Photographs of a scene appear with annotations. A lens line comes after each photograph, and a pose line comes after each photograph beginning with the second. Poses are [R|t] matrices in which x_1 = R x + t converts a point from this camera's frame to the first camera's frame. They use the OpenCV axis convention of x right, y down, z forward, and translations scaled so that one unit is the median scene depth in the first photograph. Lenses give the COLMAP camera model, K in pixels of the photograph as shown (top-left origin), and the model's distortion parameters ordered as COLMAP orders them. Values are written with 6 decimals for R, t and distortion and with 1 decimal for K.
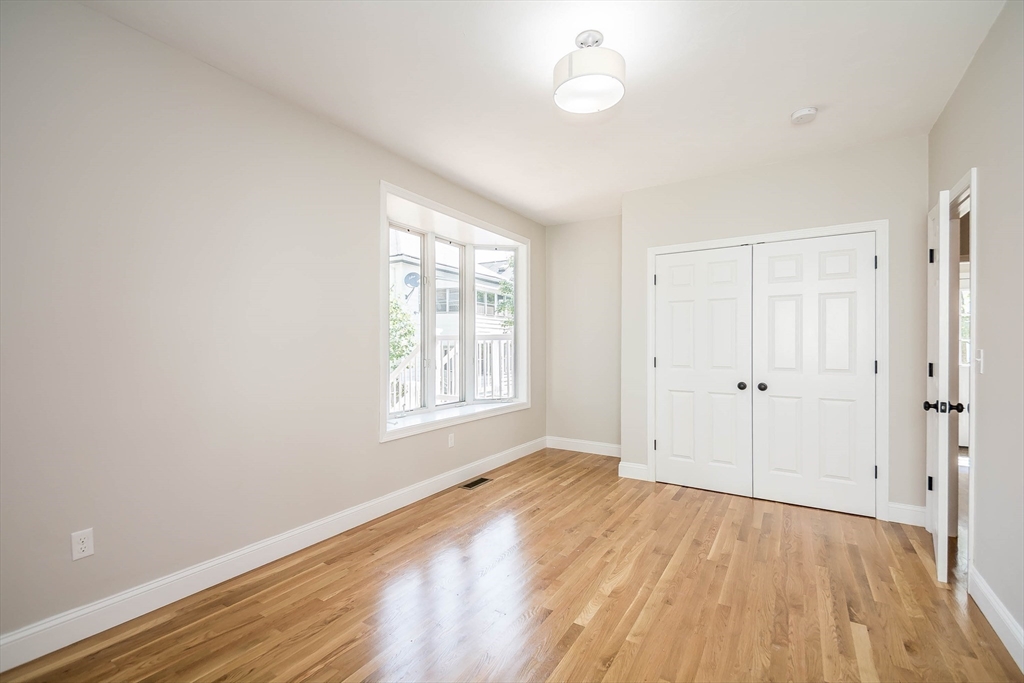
lens RADIAL K [[460.9, 0, 515.9], [0, 460.9, 346.6], [0, 0, 1]] dist [0.026433, -0.011444]
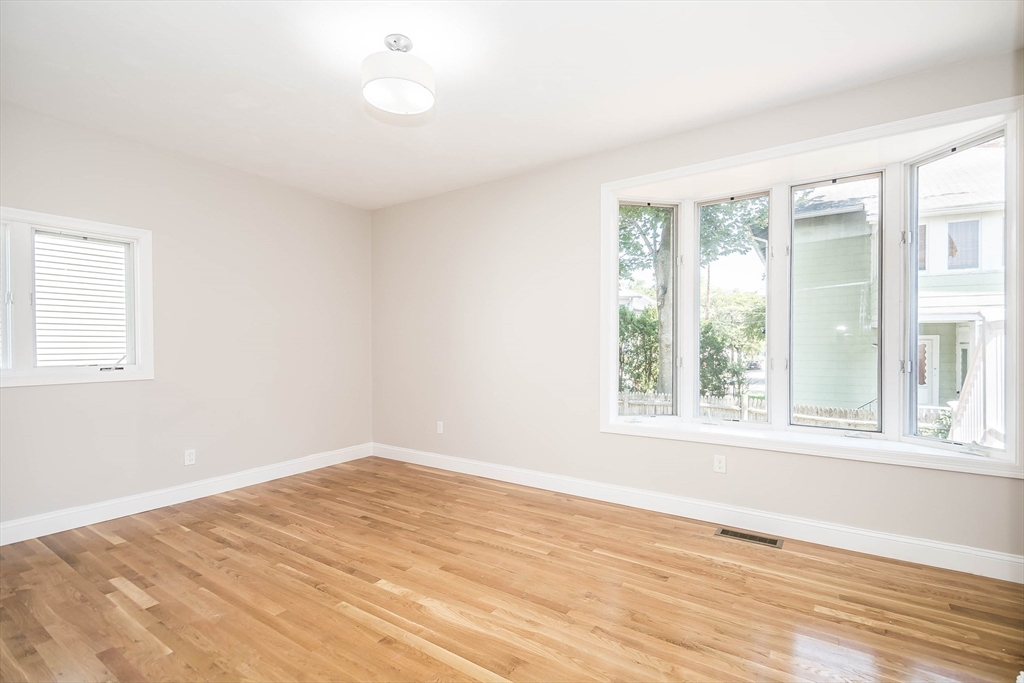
lens RADIAL K [[460.9, 0, 509.2], [0, 460.9, 342.4], [0, 0, 1]] dist [0.026433, -0.011444]
pose [[-0.046150, -0.007967, -0.998903, 0.887994], [0.000134, 0.999968, -0.007981, 0.017303], [0.998935, -0.000502, -0.046147, 0.969437]]
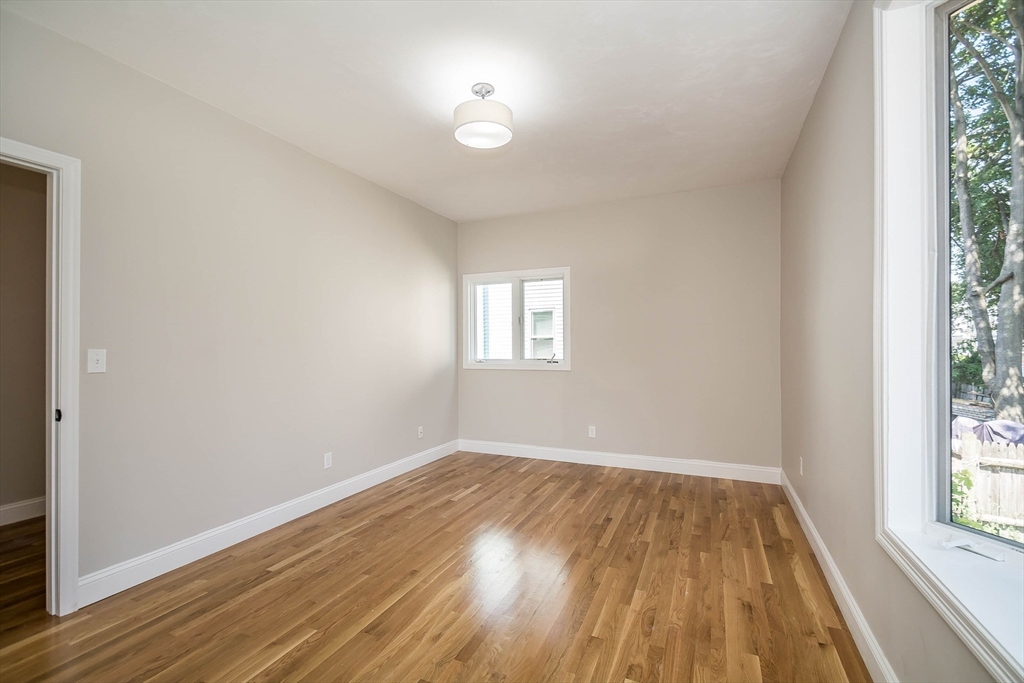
lens RADIAL K [[460.9, 0, 517.5], [0, 460.9, 342.3], [0, 0, 1]] dist [0.026433, -0.011444]
pose [[-0.990530, 0.002982, -0.137264, 0.179066], [0.003870, 0.999973, -0.006203, -0.000318], [0.137242, -0.006675, -0.990515, 1.658603]]
